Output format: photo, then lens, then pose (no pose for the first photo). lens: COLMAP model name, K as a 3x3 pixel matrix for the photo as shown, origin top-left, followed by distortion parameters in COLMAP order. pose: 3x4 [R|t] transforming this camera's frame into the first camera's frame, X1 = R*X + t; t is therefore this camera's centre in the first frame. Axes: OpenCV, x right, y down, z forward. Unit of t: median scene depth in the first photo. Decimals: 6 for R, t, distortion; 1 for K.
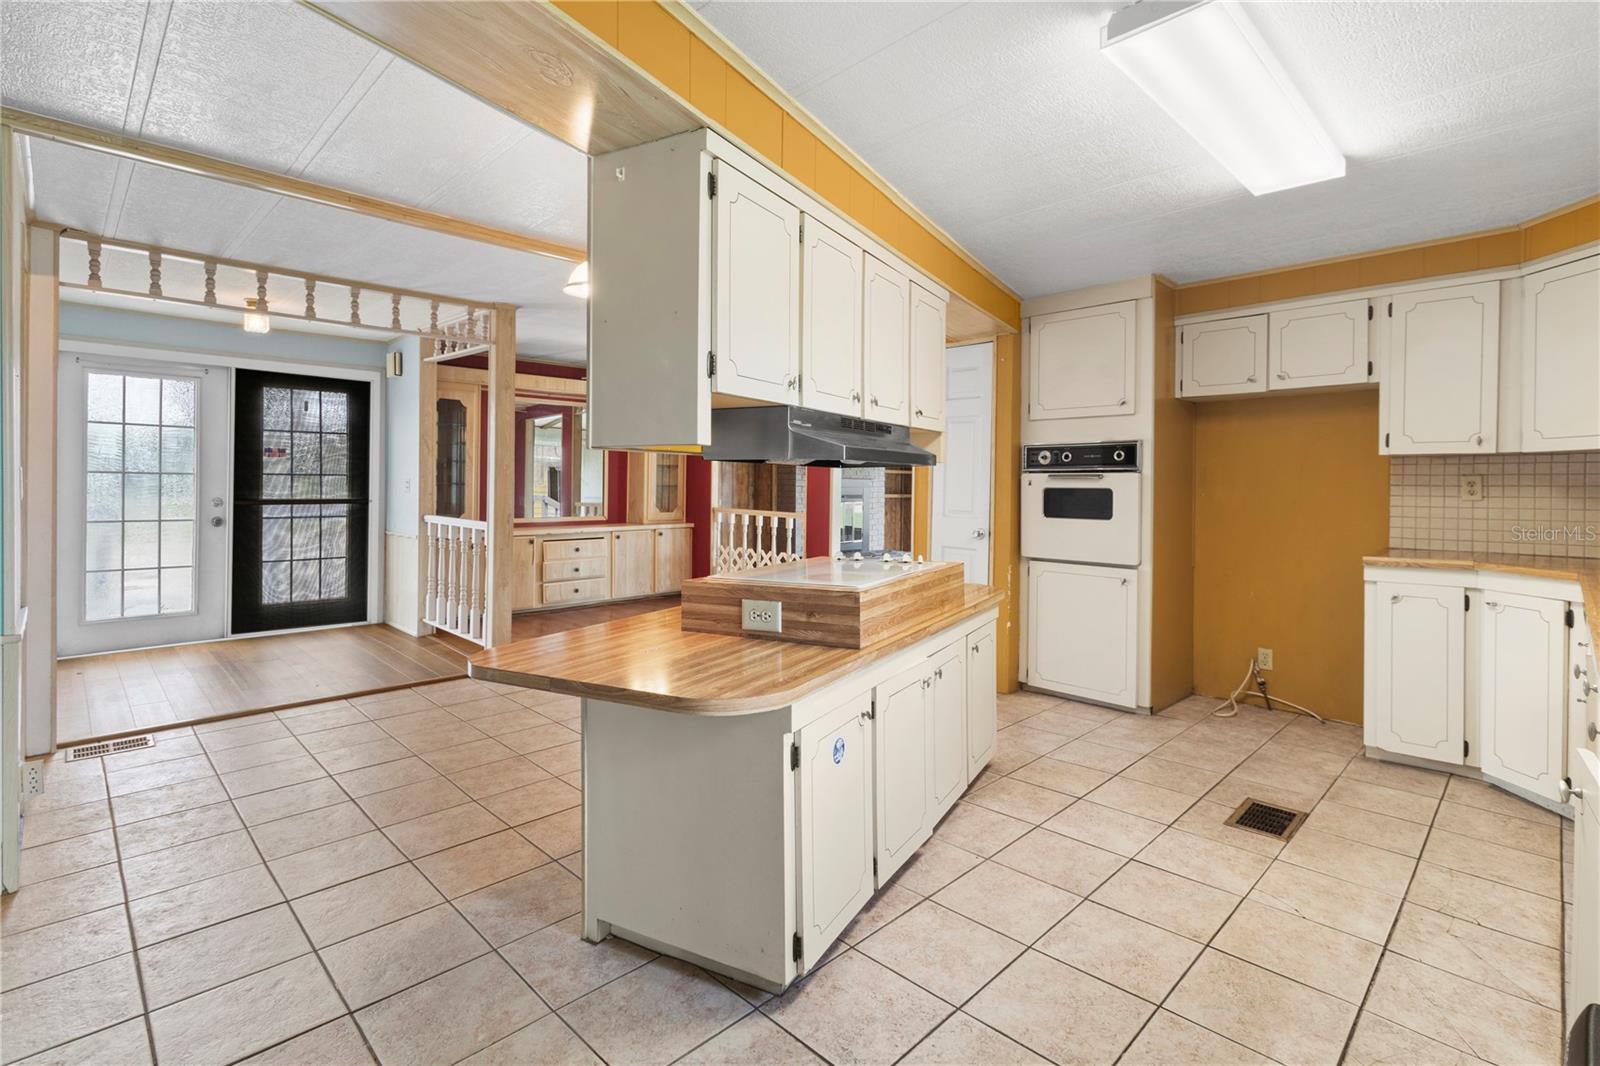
lens RADIAL K [[760.3, 0, 814.4], [0, 760.3, 489.2], [0, 0, 1]] dist [0.001902, -0.000025]
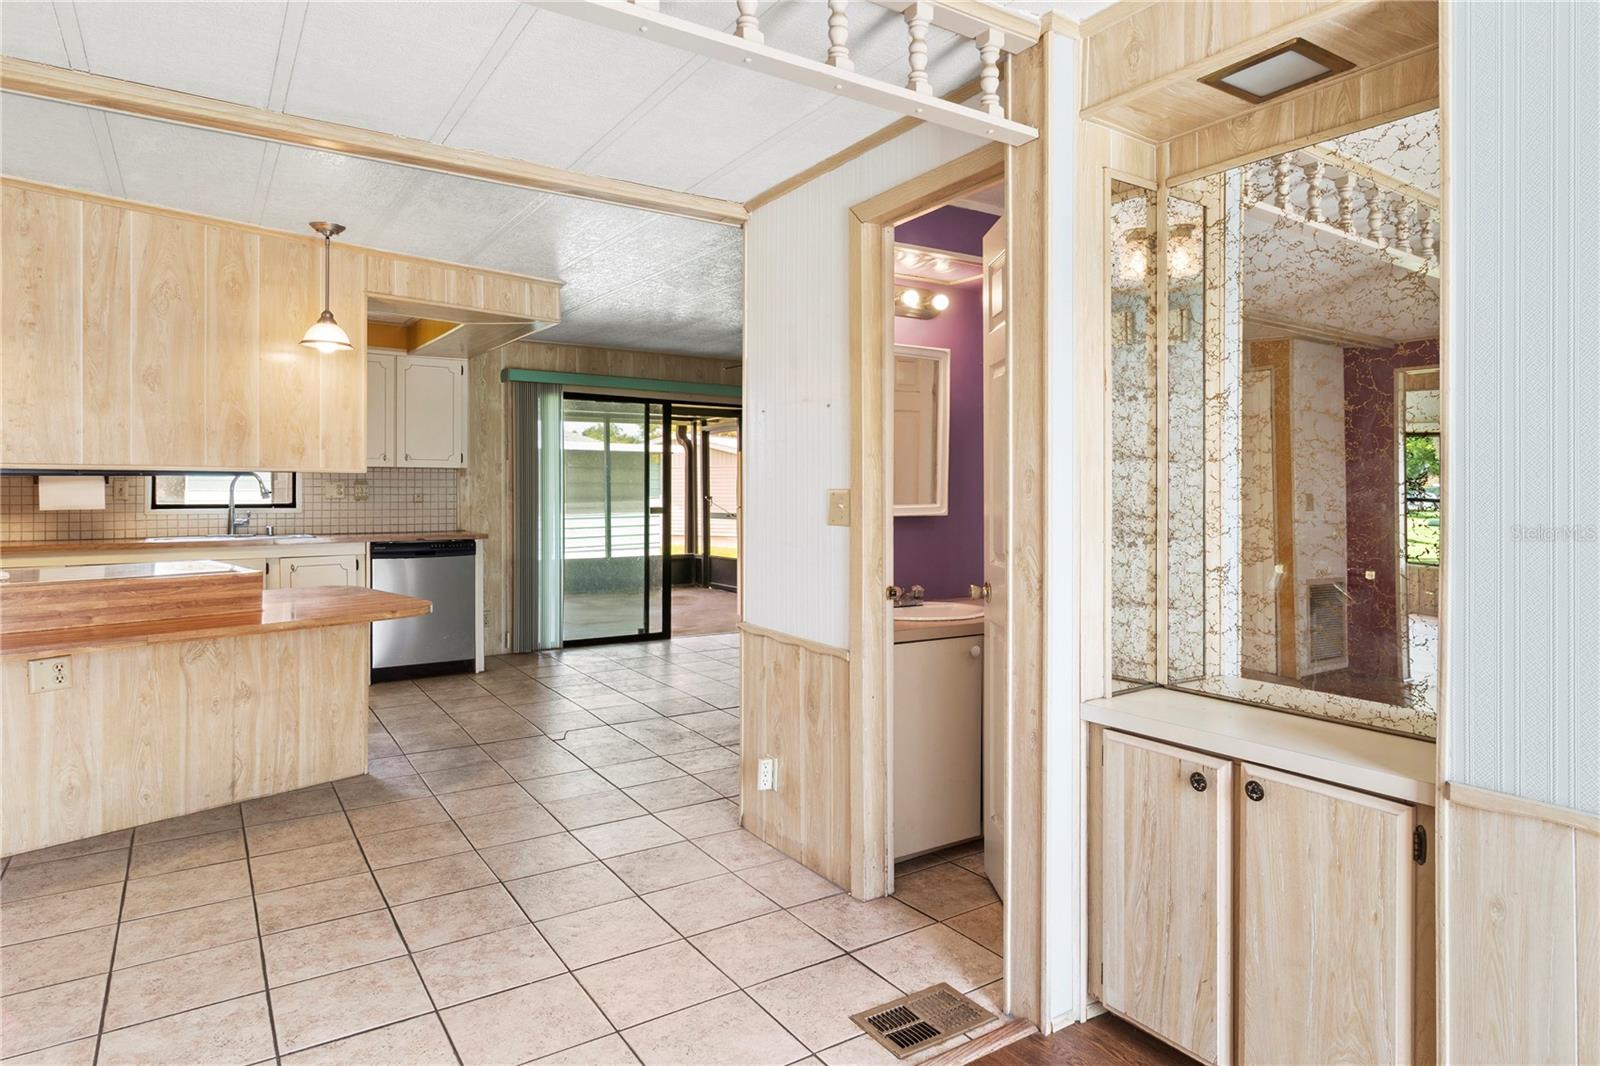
lens RADIAL K [[923.0, 0, 825.9], [0, 923.0, 494.3], [0, 0, 1]] dist [0.004673, -0.002098]
pose [[-0.981948, -0.014345, 0.188608, -0.768296], [-0.010556, 0.999722, 0.021080, -0.027901], [-0.188858, 0.018709, -0.981826, 1.292740]]
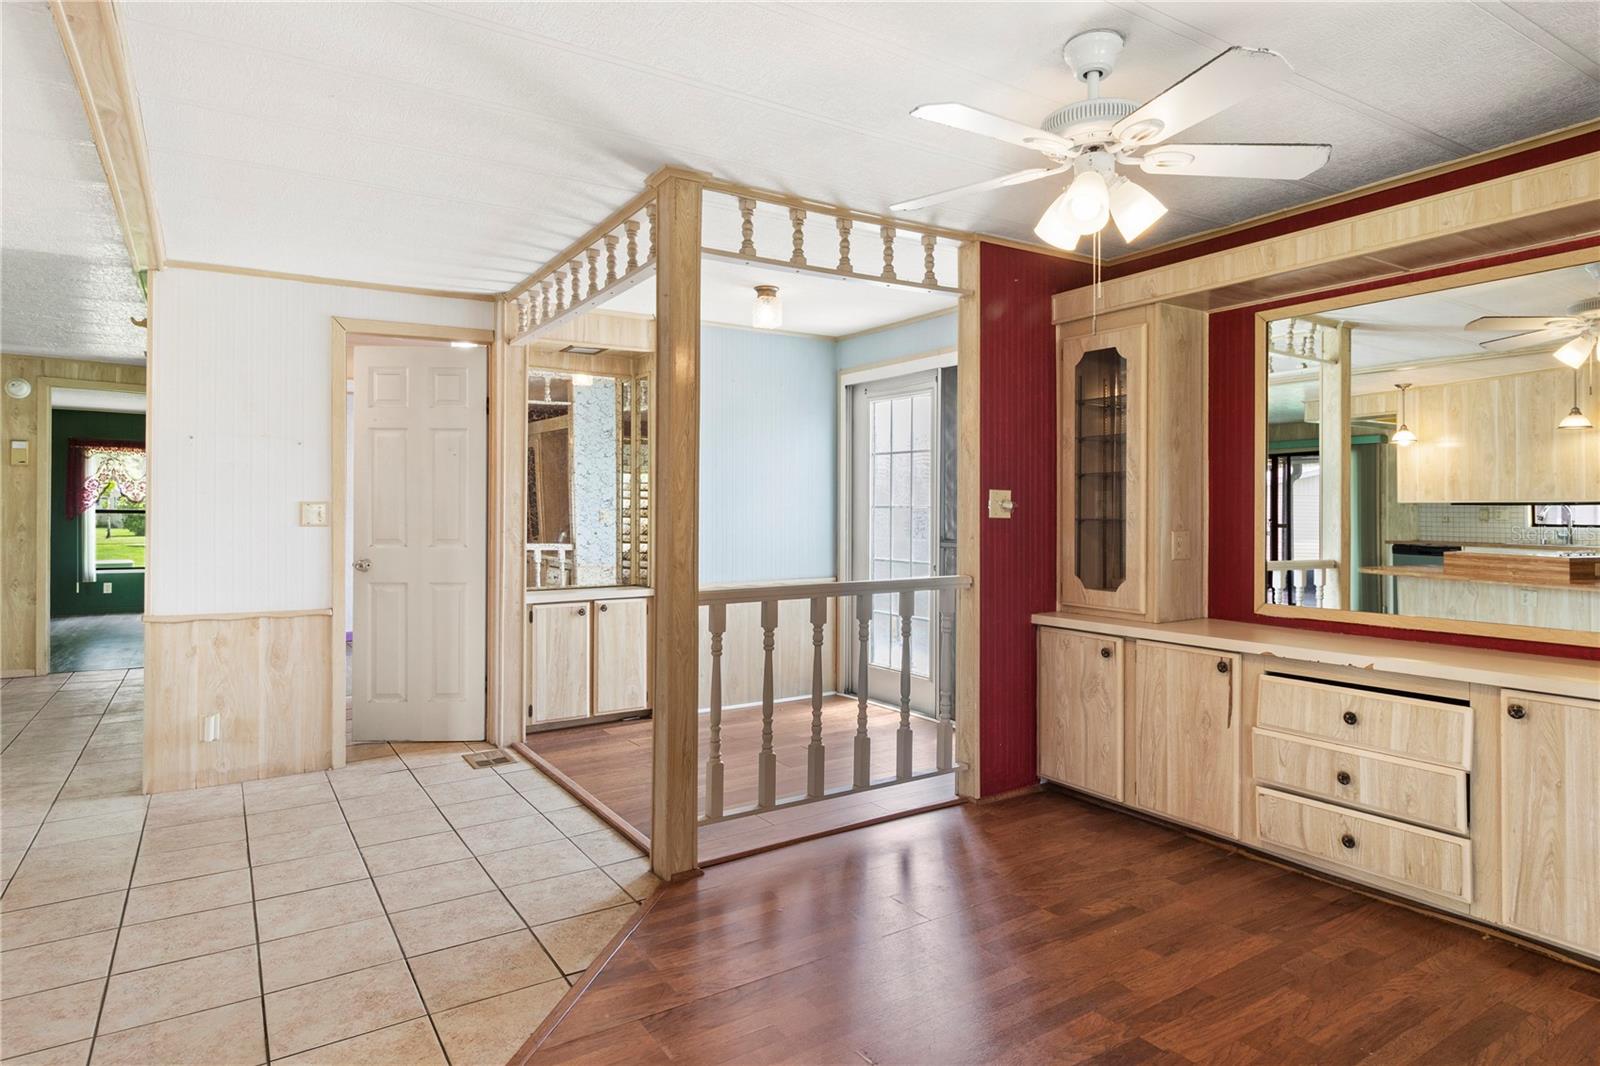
lens RADIAL K [[923.0, 0, 819.9], [0, 923.0, 501.9], [0, 0, 1]] dist [0.004673, -0.002098]
pose [[-0.208120, -0.019931, -0.977900, 0.214242], [-0.014889, 0.999741, -0.017207, -0.007529], [0.977990, 0.010979, -0.208363, 1.366907]]
